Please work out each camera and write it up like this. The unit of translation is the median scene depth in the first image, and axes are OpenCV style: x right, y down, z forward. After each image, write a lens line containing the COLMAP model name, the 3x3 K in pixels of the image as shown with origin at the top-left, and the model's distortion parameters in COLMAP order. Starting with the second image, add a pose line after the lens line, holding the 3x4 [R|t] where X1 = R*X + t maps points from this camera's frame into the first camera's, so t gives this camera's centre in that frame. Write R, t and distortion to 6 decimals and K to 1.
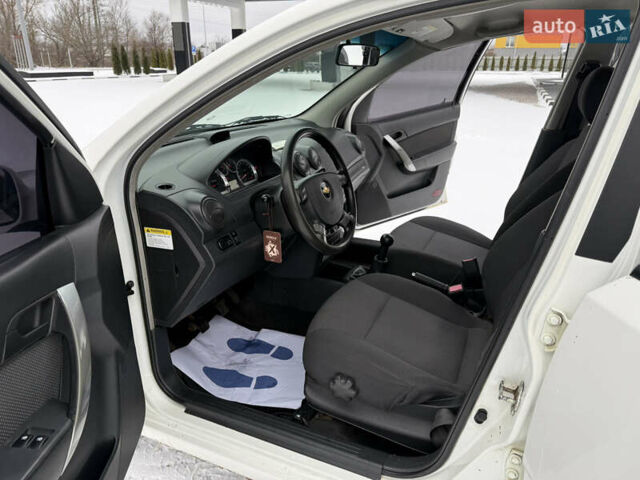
lens RADIAL K [[448.9, 0, 322.0], [0, 448.9, 240.9], [0, 0, 1]] dist [-0.001539, -0.001991]
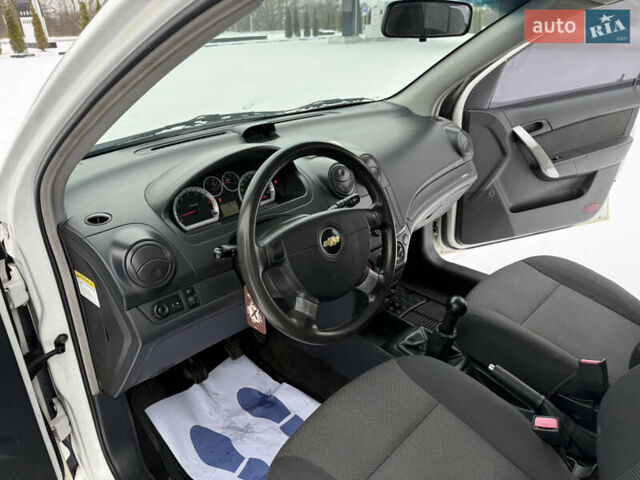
lens RADIAL K [[448.9, 0, 322.0], [0, 448.9, 240.9], [0, 0, 1]] dist [-0.001539, -0.001991]
pose [[0.937374, 0.125097, -0.325086, 0.114535], [-0.099791, 0.990610, 0.093456, -0.096829], [0.333725, -0.055163, 0.941055, 0.226251]]
